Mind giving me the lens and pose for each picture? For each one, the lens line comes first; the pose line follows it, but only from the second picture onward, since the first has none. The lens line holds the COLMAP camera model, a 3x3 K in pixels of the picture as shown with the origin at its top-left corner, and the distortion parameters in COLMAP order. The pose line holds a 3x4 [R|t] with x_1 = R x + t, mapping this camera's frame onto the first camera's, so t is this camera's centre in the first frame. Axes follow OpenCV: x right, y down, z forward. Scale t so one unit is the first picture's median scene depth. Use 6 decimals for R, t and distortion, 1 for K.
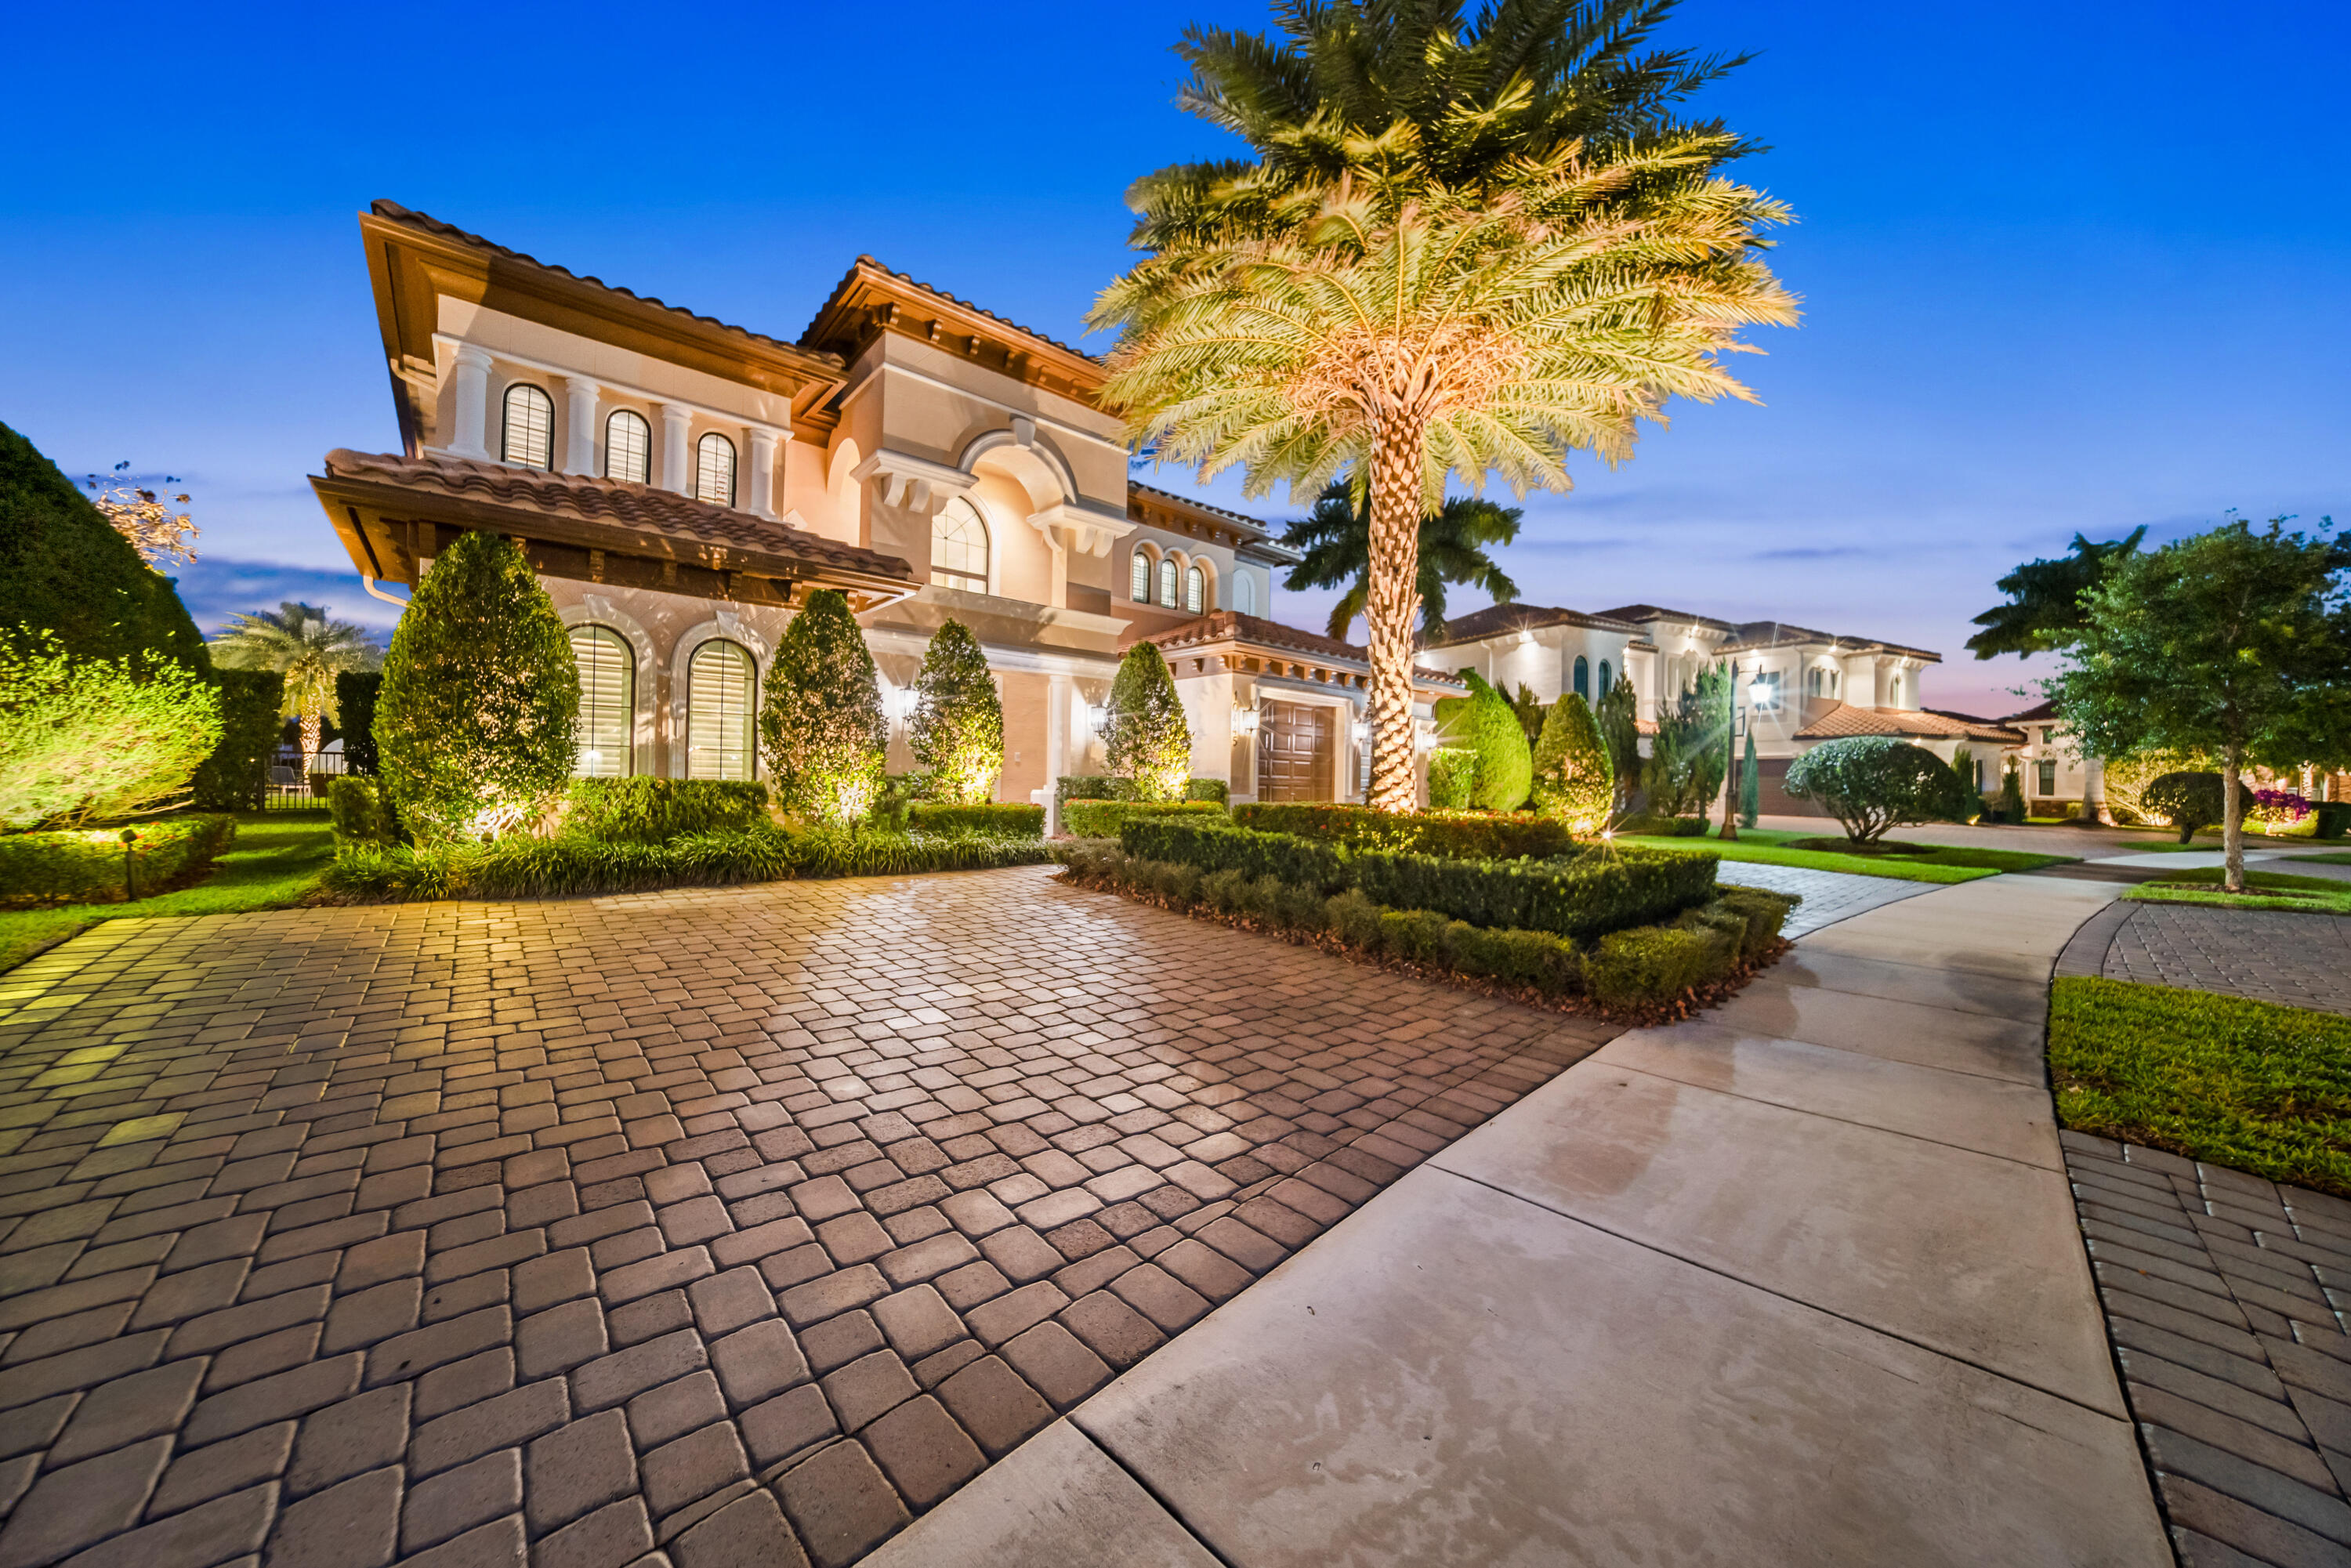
lens RADIAL K [[882.0, 0, 1169.7], [0, 882.0, 771.1], [0, 0, 1]] dist [-0.000846, 0.000330]
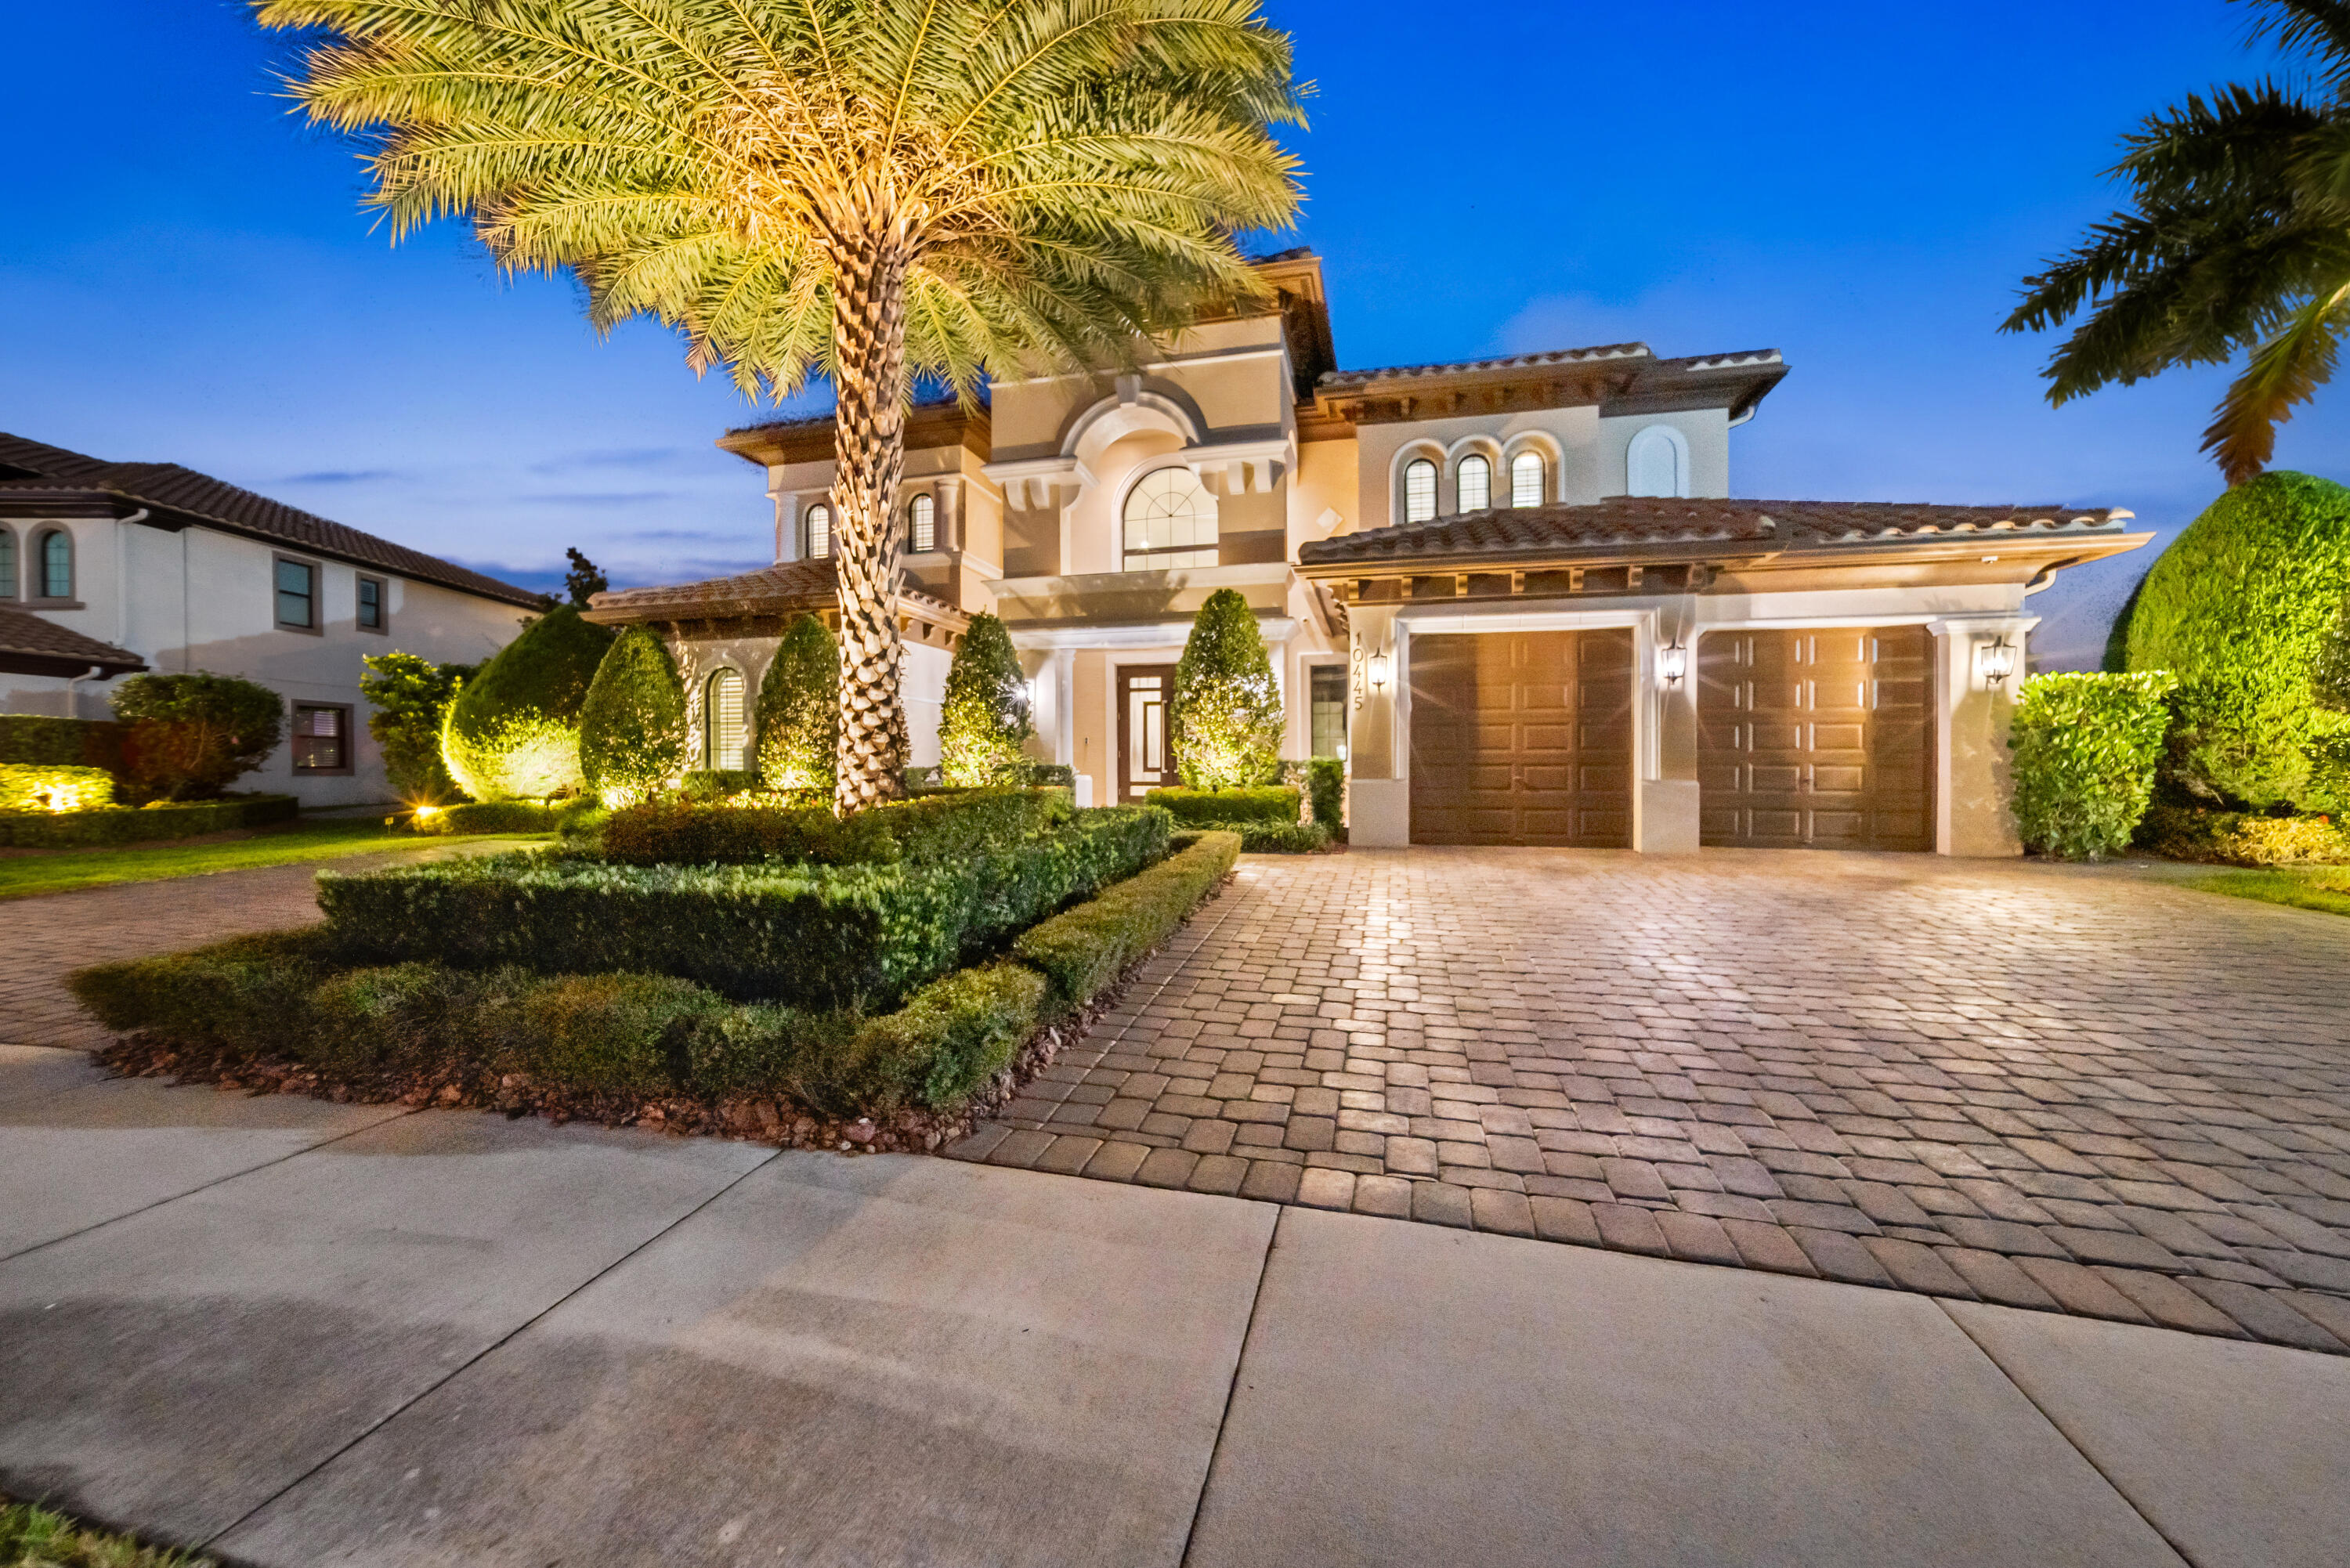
lens RADIAL K [[908.0, 0, 1175.0], [0, 908.0, 784.0], [0, 0, 1]] dist [-0.000727, 0.000137]
pose [[0.536369, -0.006968, -0.843955, 0.672921], [0.026708, 0.999605, 0.008721, 0.023602], [0.843561, -0.027218, 0.536343, 0.529125]]
